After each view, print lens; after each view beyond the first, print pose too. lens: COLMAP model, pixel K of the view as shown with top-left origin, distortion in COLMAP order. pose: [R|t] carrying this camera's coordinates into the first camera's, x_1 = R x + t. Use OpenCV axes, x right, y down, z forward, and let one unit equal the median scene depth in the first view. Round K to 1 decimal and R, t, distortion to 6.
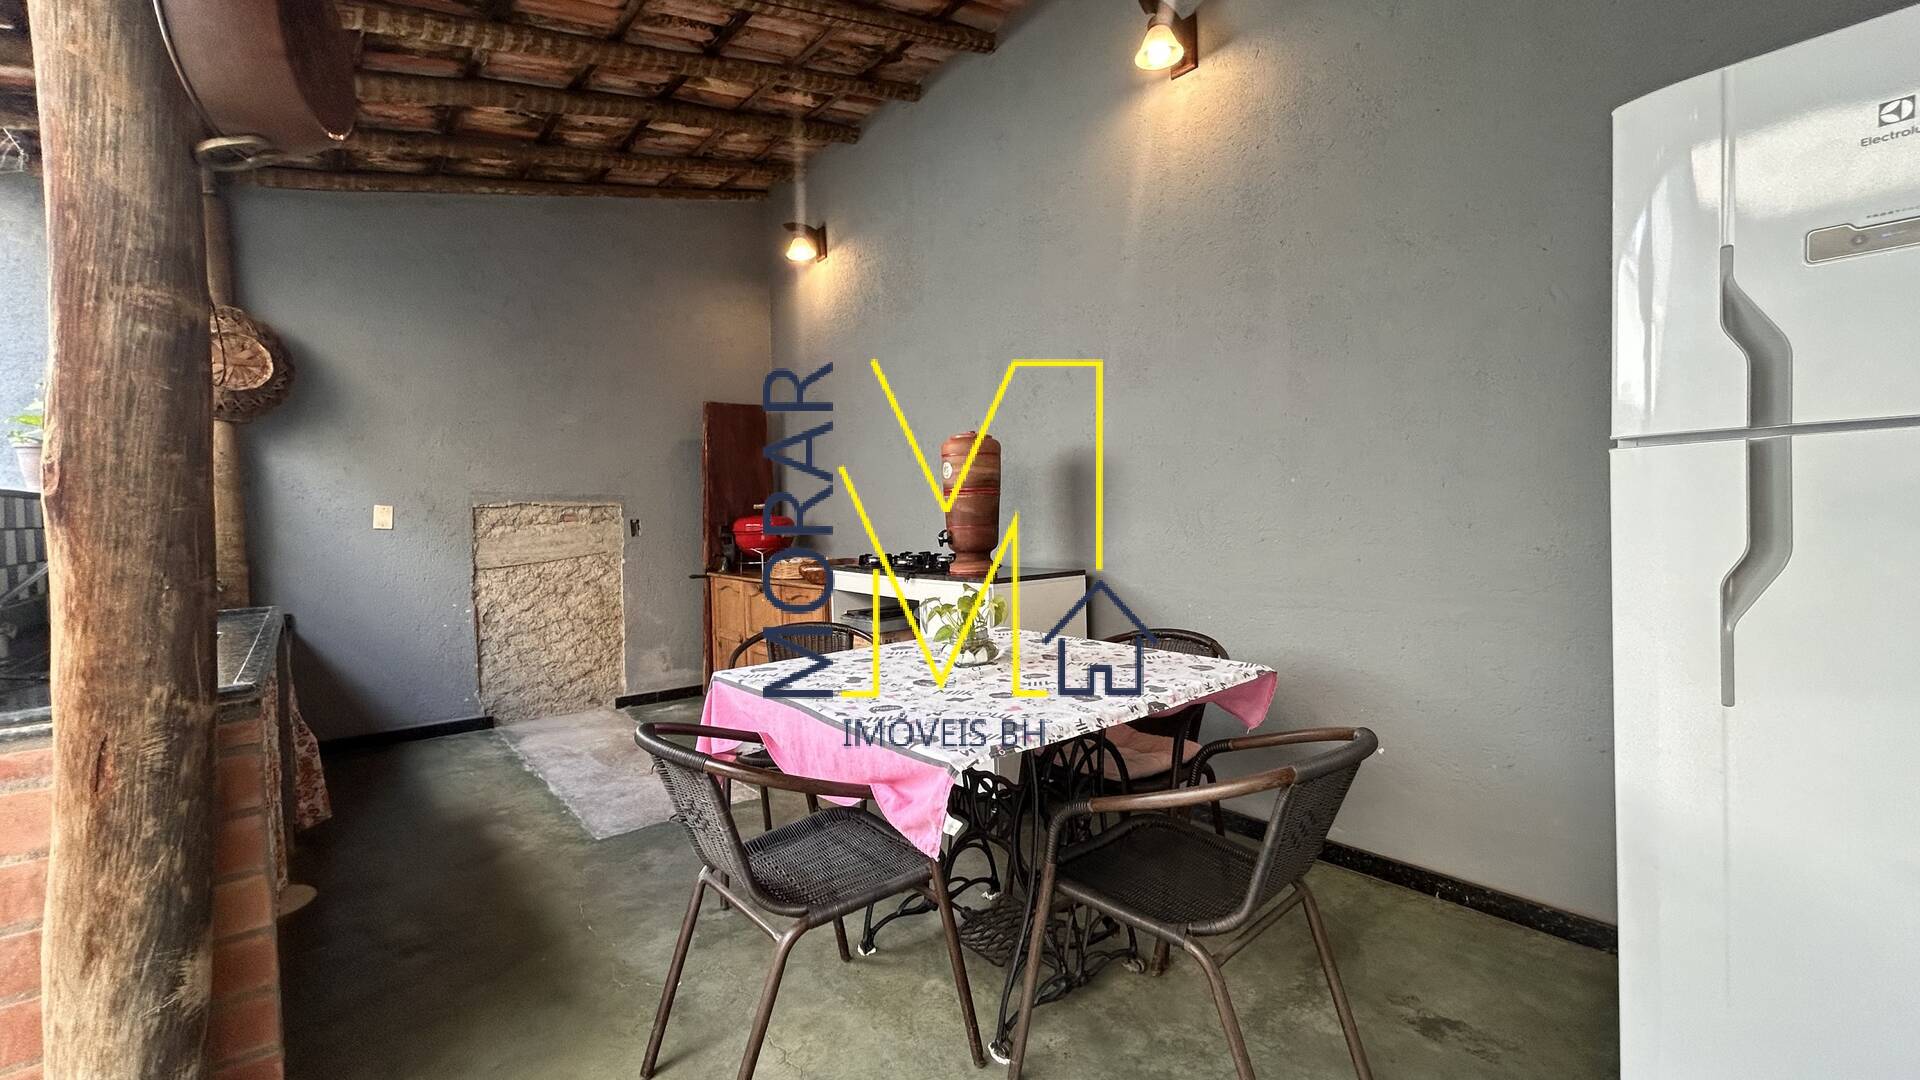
lens RADIAL K [[774.7, 0, 960.0], [0, 774.7, 540.0], [0, 0, 1]] dist [-0.001382, 0.000376]
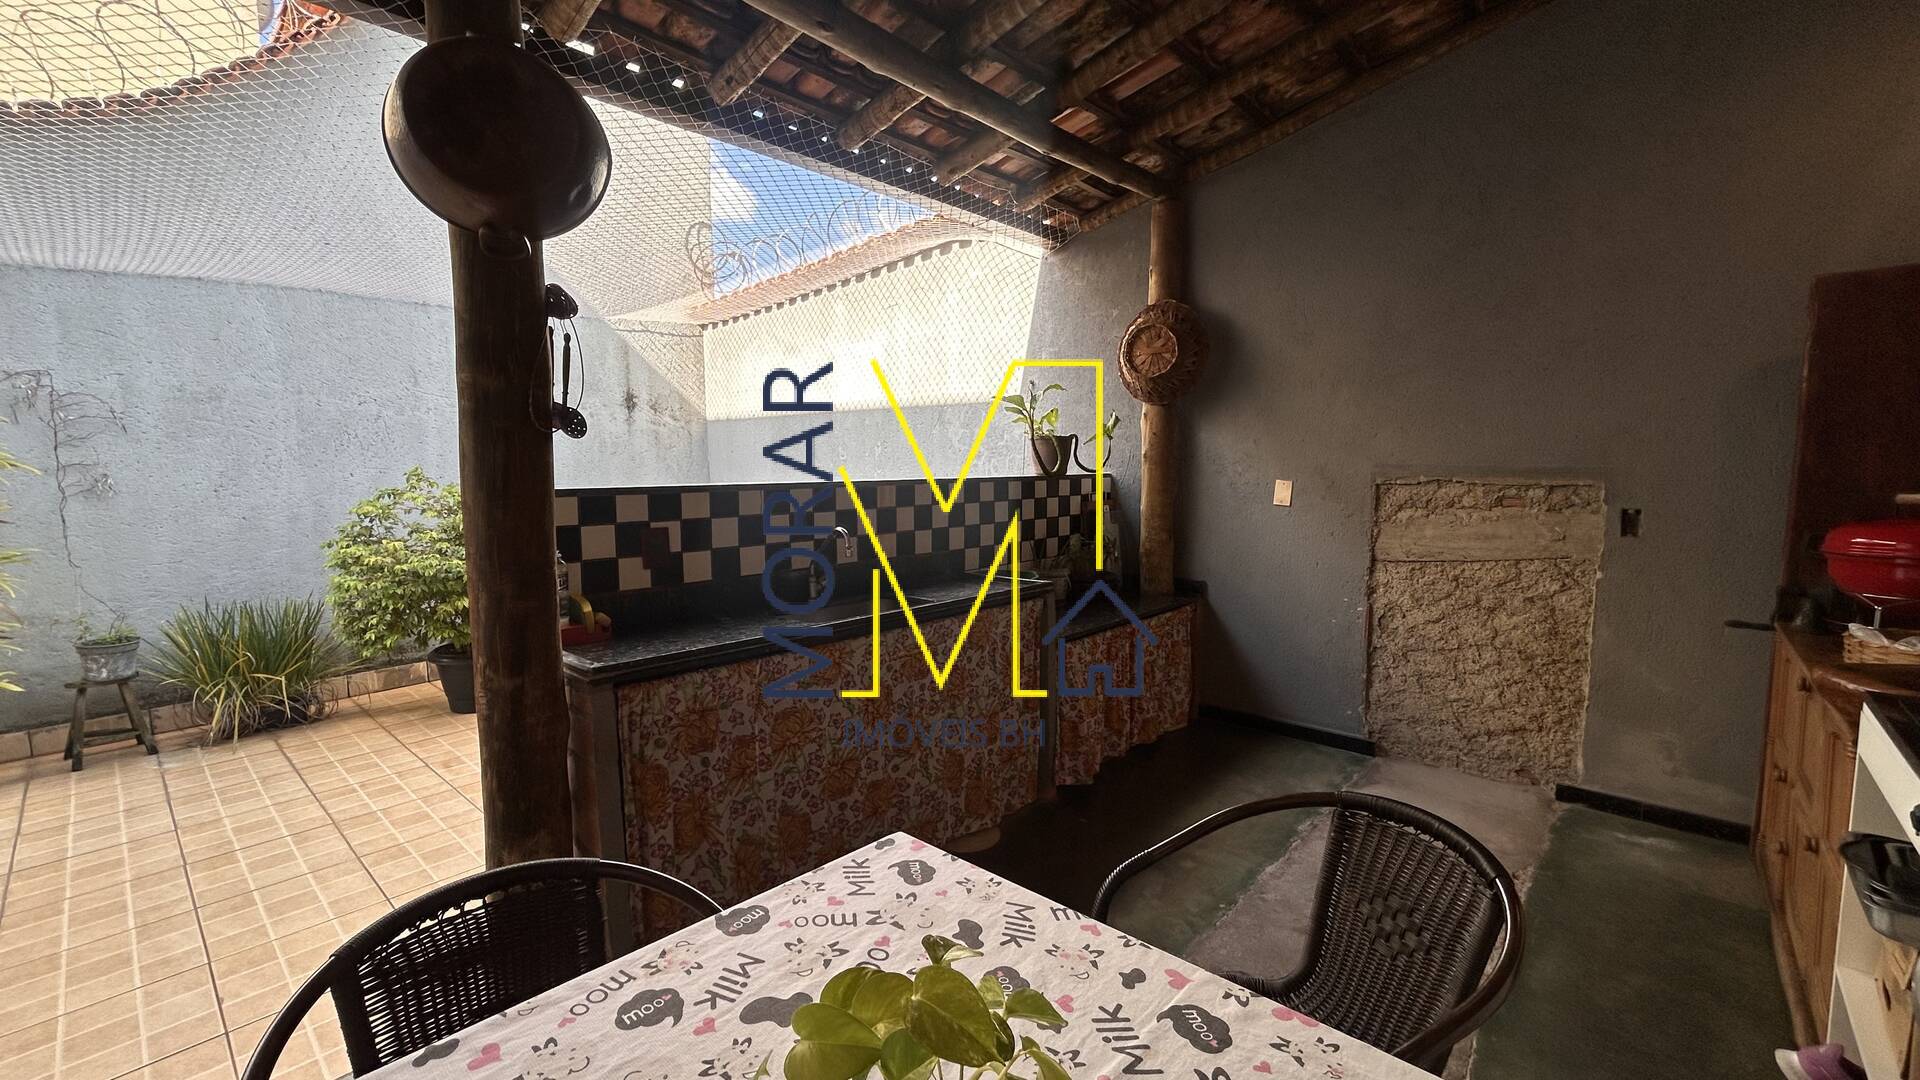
lens RADIAL K [[774.7, 0, 960.0], [0, 774.7, 540.0], [0, 0, 1]] dist [-0.001382, 0.000376]
pose [[0.122675, 0.115633, -0.985687, 0.114004], [-0.026694, 0.993214, 0.113194, -0.060825], [0.992088, 0.012425, 0.124930, 0.448832]]
